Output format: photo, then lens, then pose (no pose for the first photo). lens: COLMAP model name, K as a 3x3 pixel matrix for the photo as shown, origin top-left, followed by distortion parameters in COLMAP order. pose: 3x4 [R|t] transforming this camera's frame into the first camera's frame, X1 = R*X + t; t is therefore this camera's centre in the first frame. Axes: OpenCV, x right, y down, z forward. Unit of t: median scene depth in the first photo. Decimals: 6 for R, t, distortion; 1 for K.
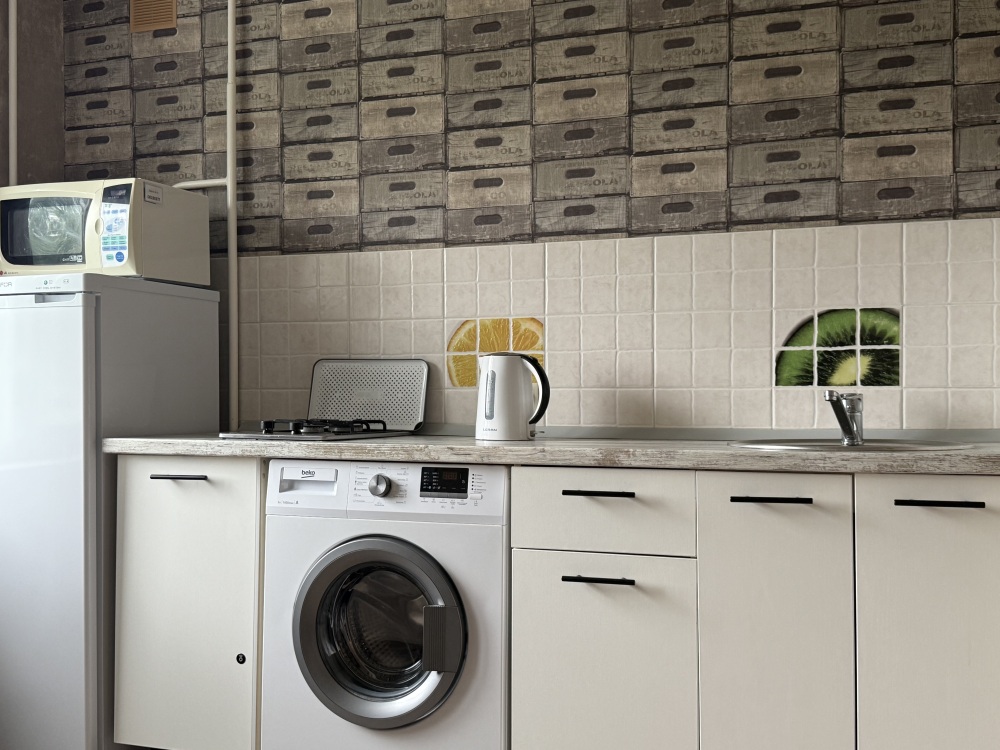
lens RADIAL K [[818.2, 0, 498.9], [0, 818.2, 319.3], [0, 0, 1]] dist [0.128060, -0.238619]
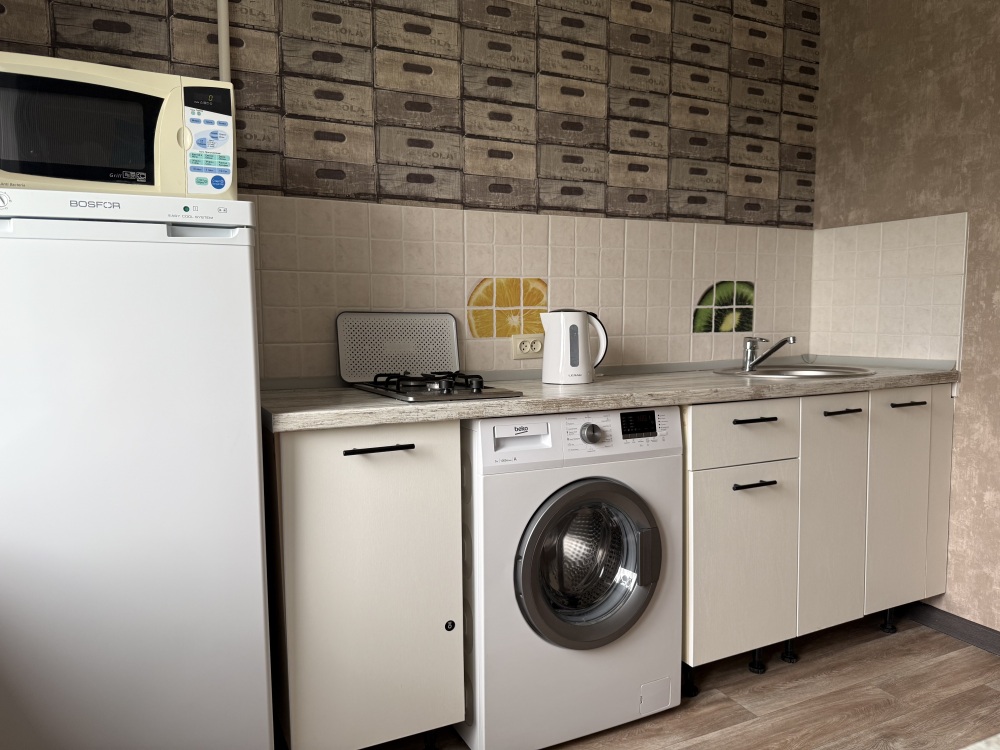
lens RADIAL K [[781.8, 0, 501.6], [0, 781.8, 349.5], [0, 0, 1]] dist [0.148839, -0.519525]
pose [[0.723611, -0.023133, 0.689820, -0.756699], [-0.036772, 0.996727, 0.071998, 0.020235], [-0.689227, -0.077464, 0.720392, 0.210808]]
